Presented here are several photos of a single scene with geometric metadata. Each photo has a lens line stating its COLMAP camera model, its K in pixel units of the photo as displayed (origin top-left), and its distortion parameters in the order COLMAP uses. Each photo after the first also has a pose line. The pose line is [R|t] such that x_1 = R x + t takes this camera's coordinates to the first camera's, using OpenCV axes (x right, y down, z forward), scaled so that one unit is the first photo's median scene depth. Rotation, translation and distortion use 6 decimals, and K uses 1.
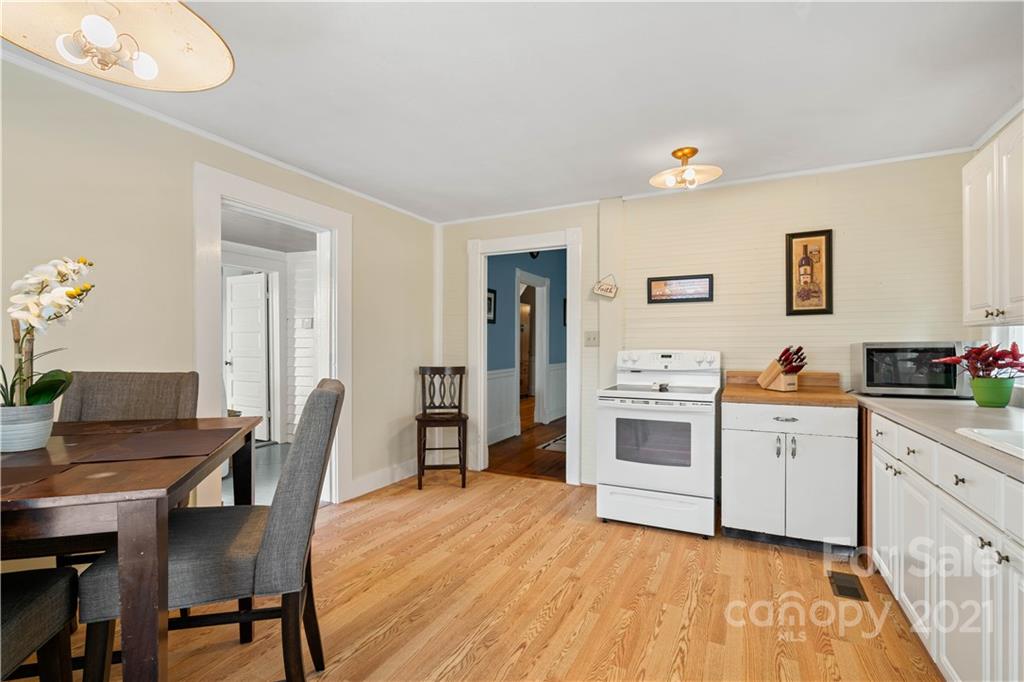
lens RADIAL K [[467.0, 0, 508.5], [0, 467.0, 348.7], [0, 0, 1]] dist [-0.008743, 0.001760]
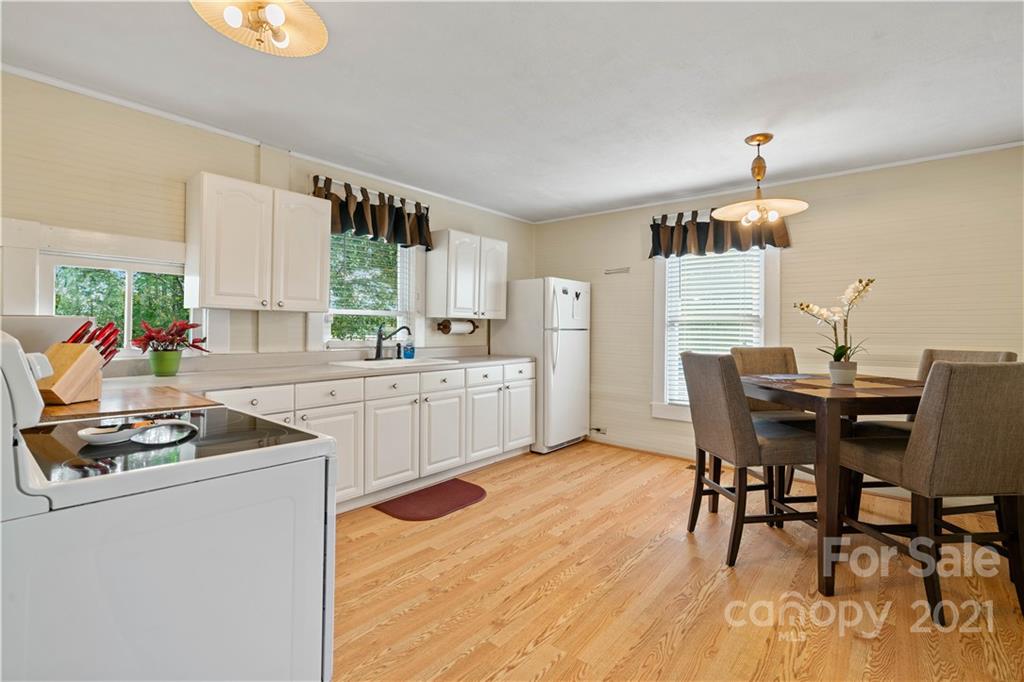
lens RADIAL K [[467.0, 0, 519.3], [0, 467.0, 326.0], [0, 0, 1]] dist [-0.008743, 0.001760]
pose [[-0.979708, -0.010072, 0.200177, -0.037199], [-0.011673, 0.999909, -0.006820, -0.001152], [-0.200090, -0.009018, -0.979736, 1.470139]]
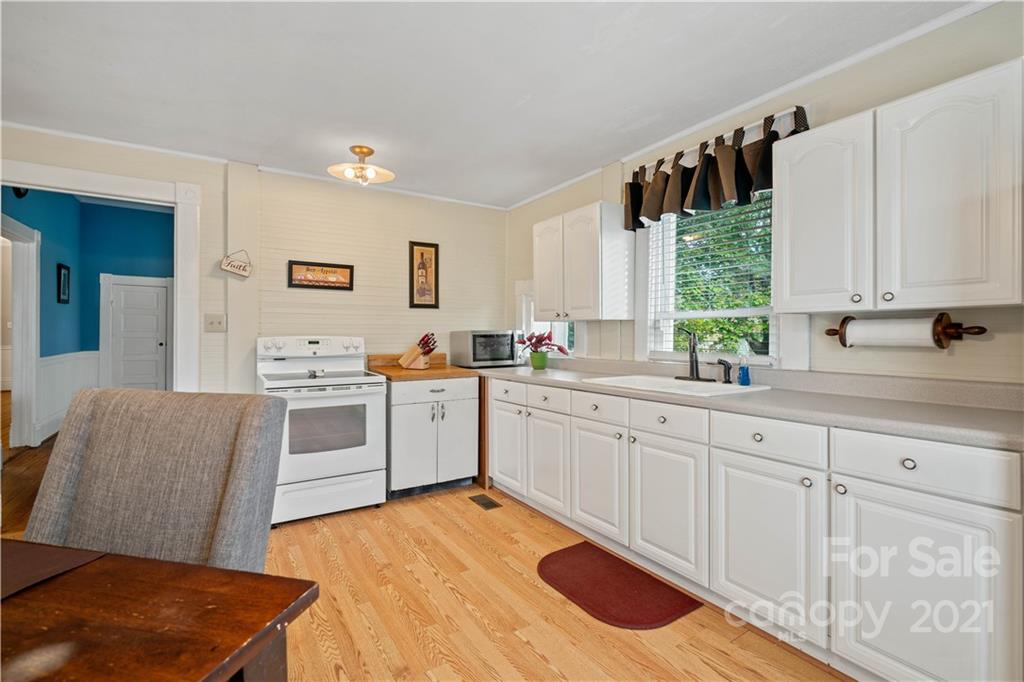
lens RADIAL K [[467.0, 0, 510.6], [0, 467.0, 334.2], [0, 0, 1]] dist [-0.008743, 0.001760]
pose [[0.506756, 0.000595, 0.862089, -0.367280], [-0.000194, 1.000000, -0.000576, -0.001402], [-0.862089, 0.000124, 0.506756, 0.168372]]
